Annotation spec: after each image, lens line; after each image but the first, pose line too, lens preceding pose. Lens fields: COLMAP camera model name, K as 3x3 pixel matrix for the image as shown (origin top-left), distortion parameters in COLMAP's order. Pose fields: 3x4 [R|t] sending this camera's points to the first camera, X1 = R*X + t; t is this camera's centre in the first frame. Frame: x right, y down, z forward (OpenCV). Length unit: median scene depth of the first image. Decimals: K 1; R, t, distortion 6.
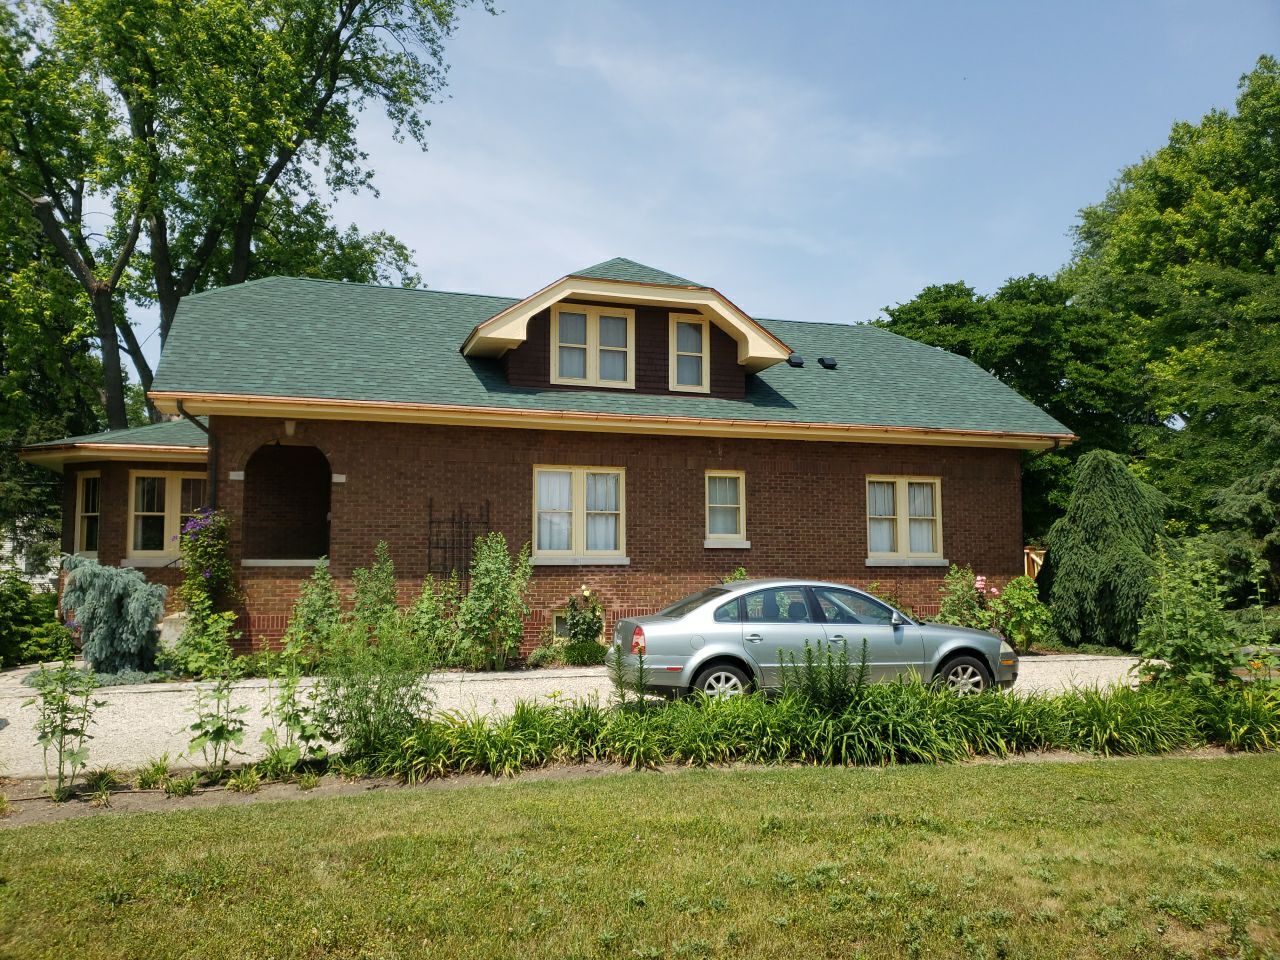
lens RADIAL K [[1050.7, 0, 640.0], [0, 1050.7, 480.0], [0, 0, 1]] dist [0.029008, -0.012475]
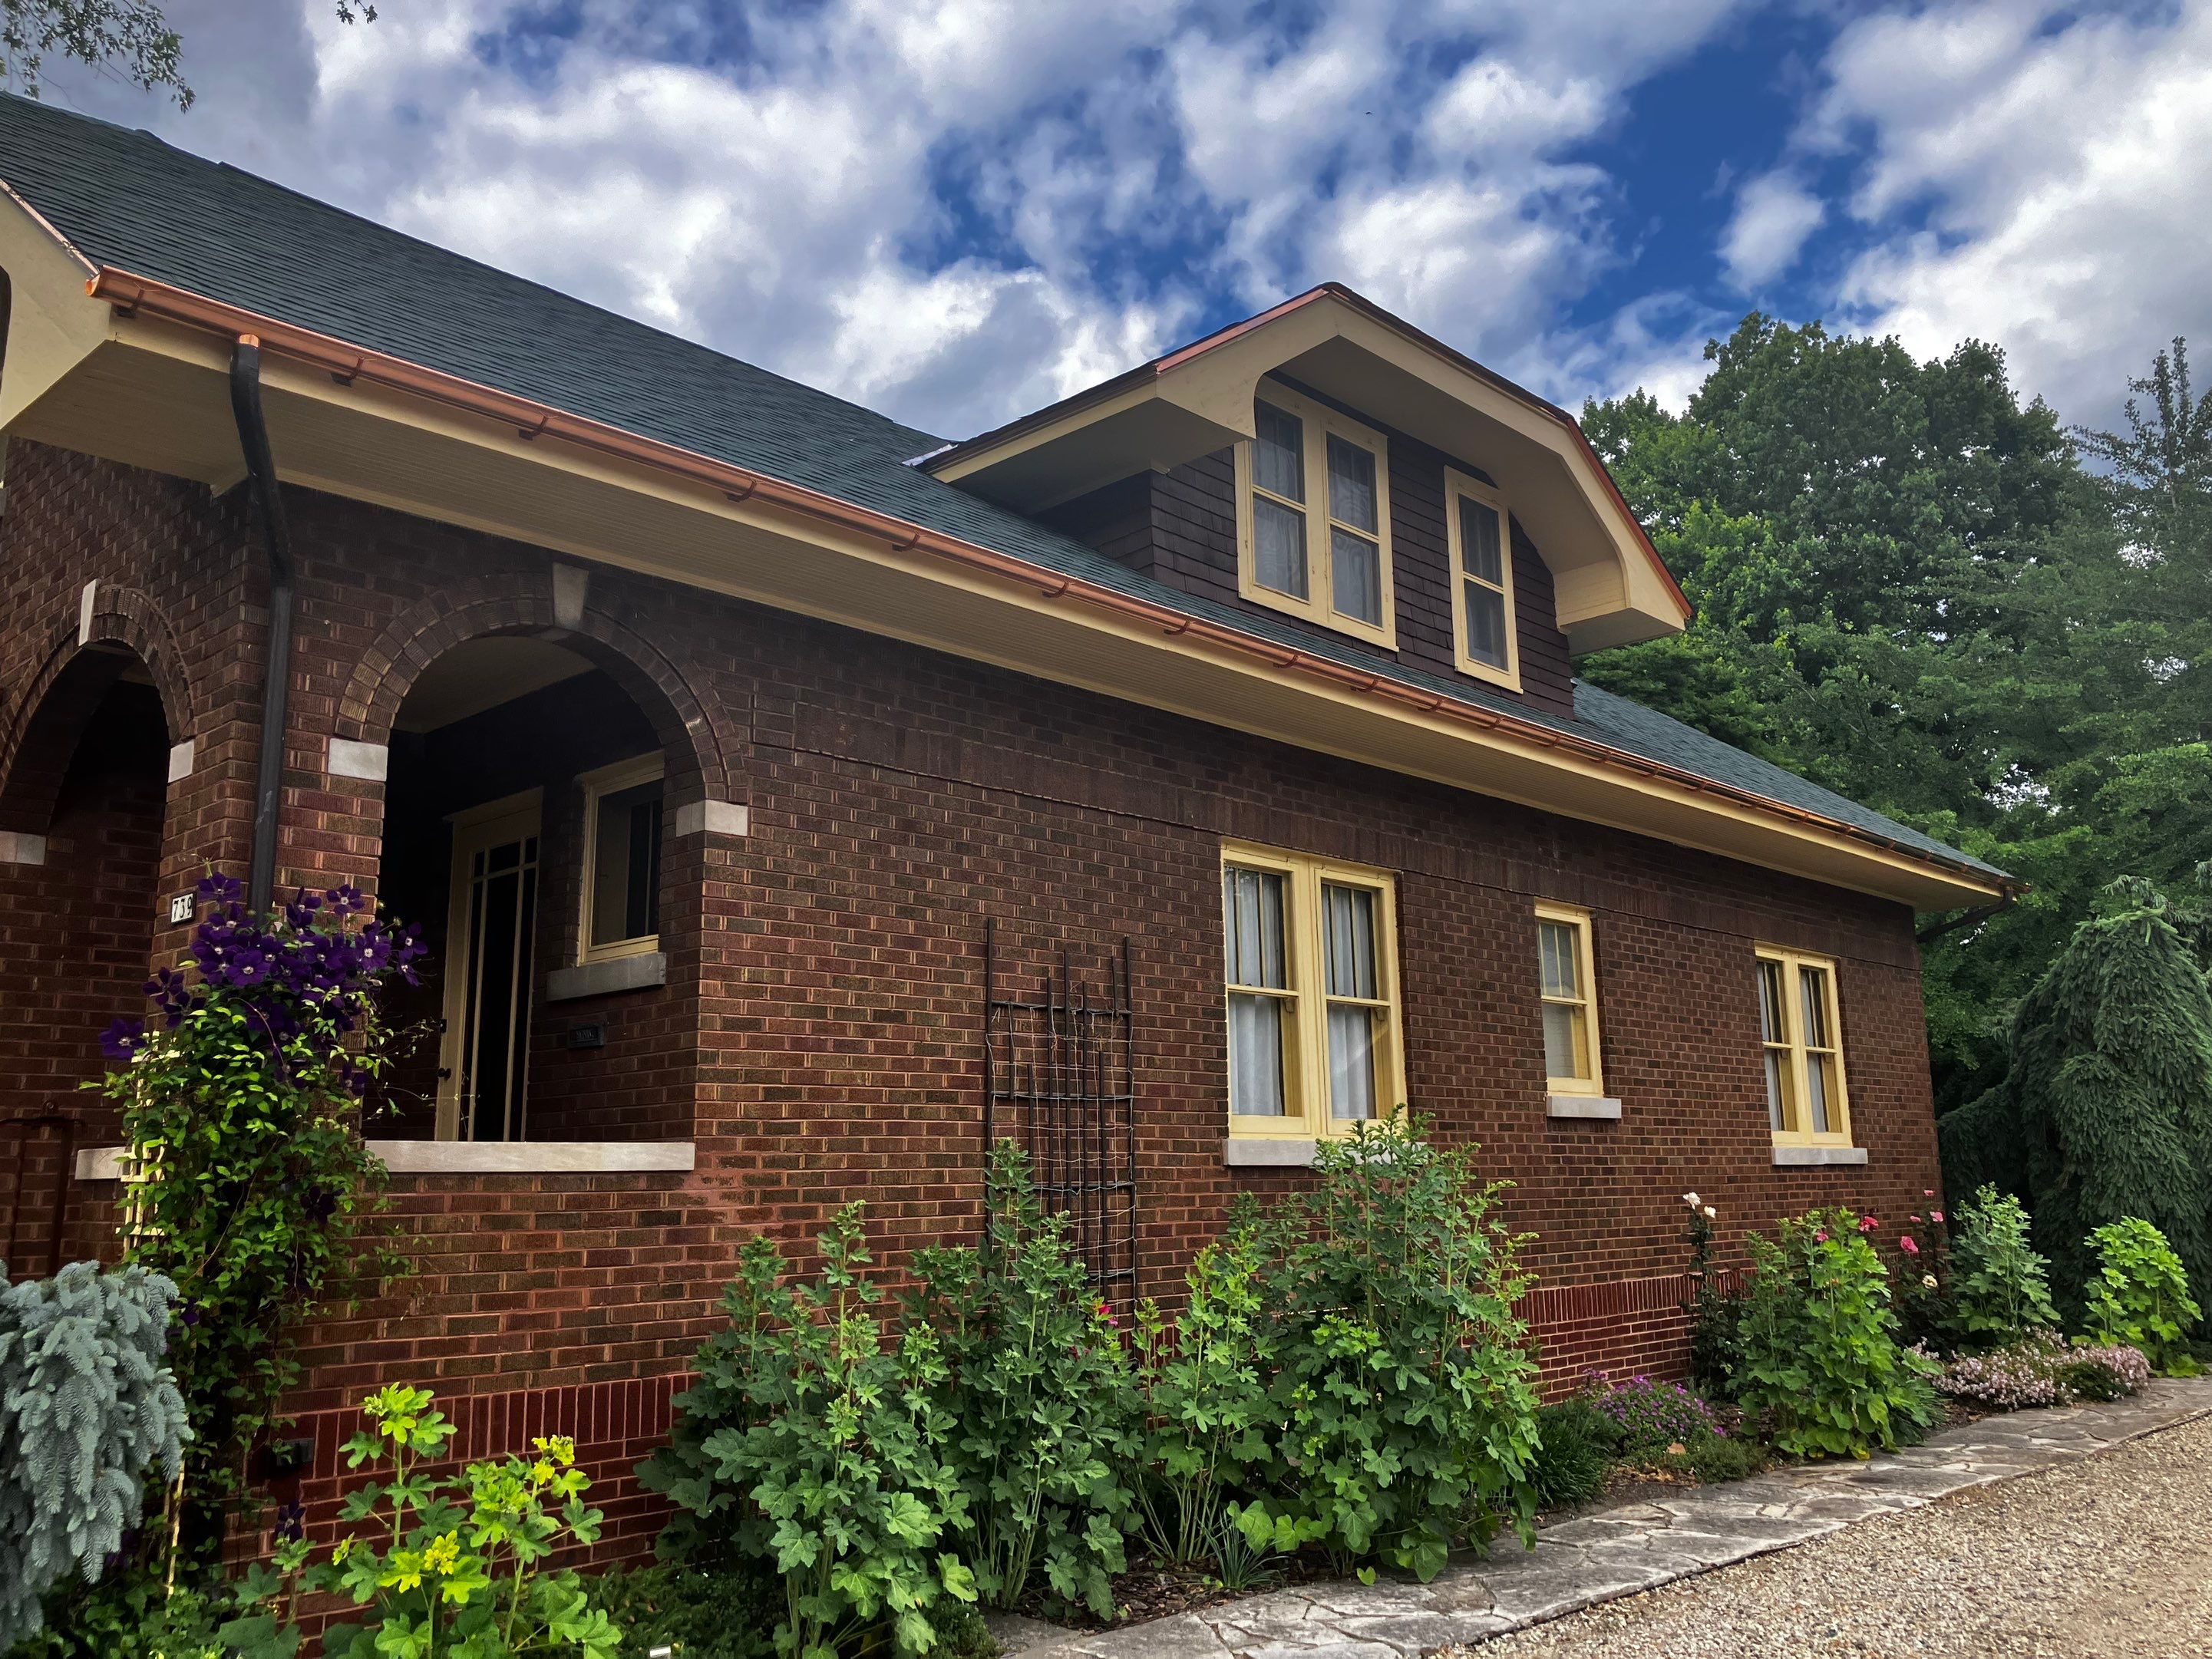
lens RADIAL K [[1795.2, 0, 1099.5], [0, 1795.2, 783.8], [0, 0, 1]] dist [0.057012, -0.002494]
pose [[0.907730, 0.093892, 0.408913, -0.361233], [-0.049588, 0.991816, -0.117656, 0.034879], [-0.416613, 0.086523, 0.904957, 0.534269]]
